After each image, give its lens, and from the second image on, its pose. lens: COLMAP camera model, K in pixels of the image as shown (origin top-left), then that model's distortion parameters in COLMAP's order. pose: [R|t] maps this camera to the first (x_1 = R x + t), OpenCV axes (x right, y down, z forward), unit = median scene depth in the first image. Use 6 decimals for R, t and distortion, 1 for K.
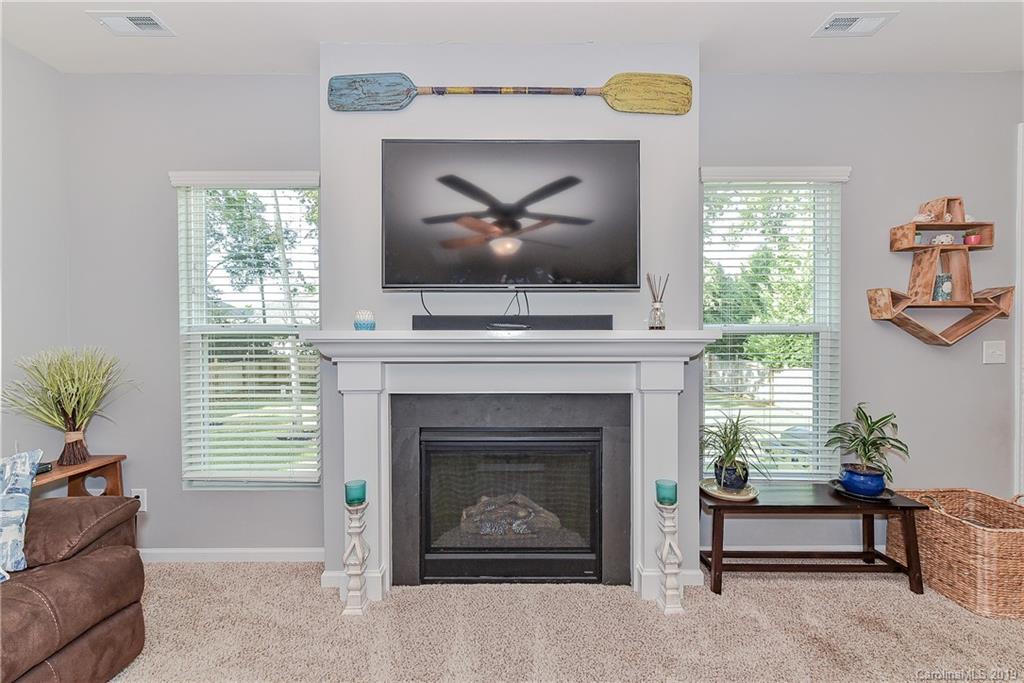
lens RADIAL K [[403.3, 0, 510.3], [0, 403.3, 335.7], [0, 0, 1]] dist [0.000193, 0.000205]
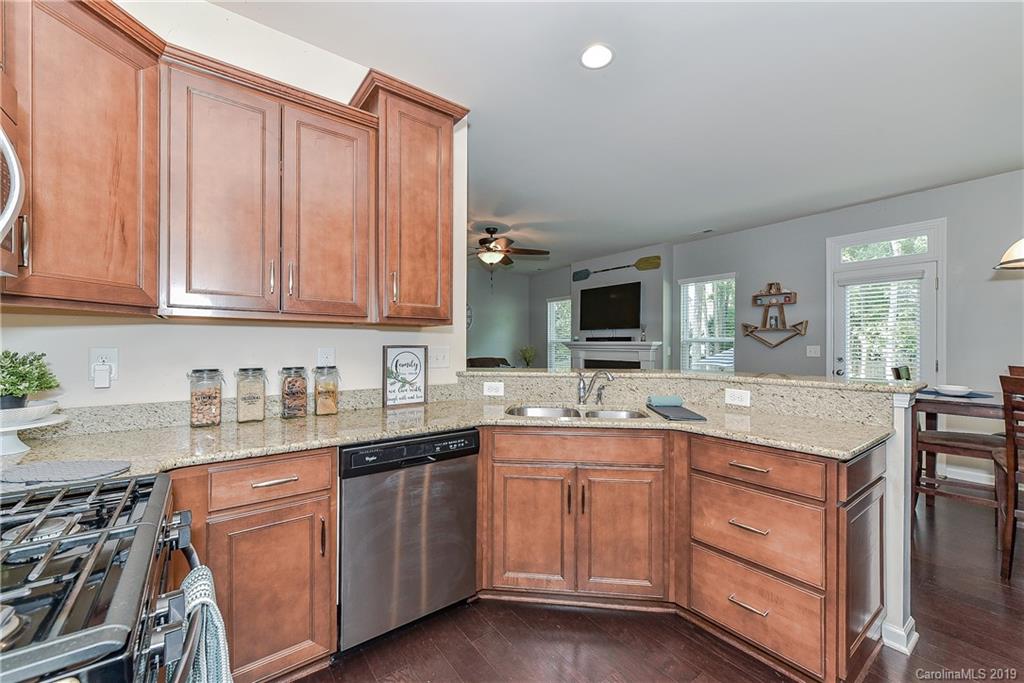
lens RADIAL K [[403.3, 0, 515.1], [0, 403.3, 343.9], [0, 0, 1]] dist [0.000193, 0.000205]
pose [[0.590853, 0.004890, -0.806764, 2.201273], [0.003074, 0.999961, 0.008312, -0.023835], [0.806773, -0.007391, 0.590815, -1.591747]]
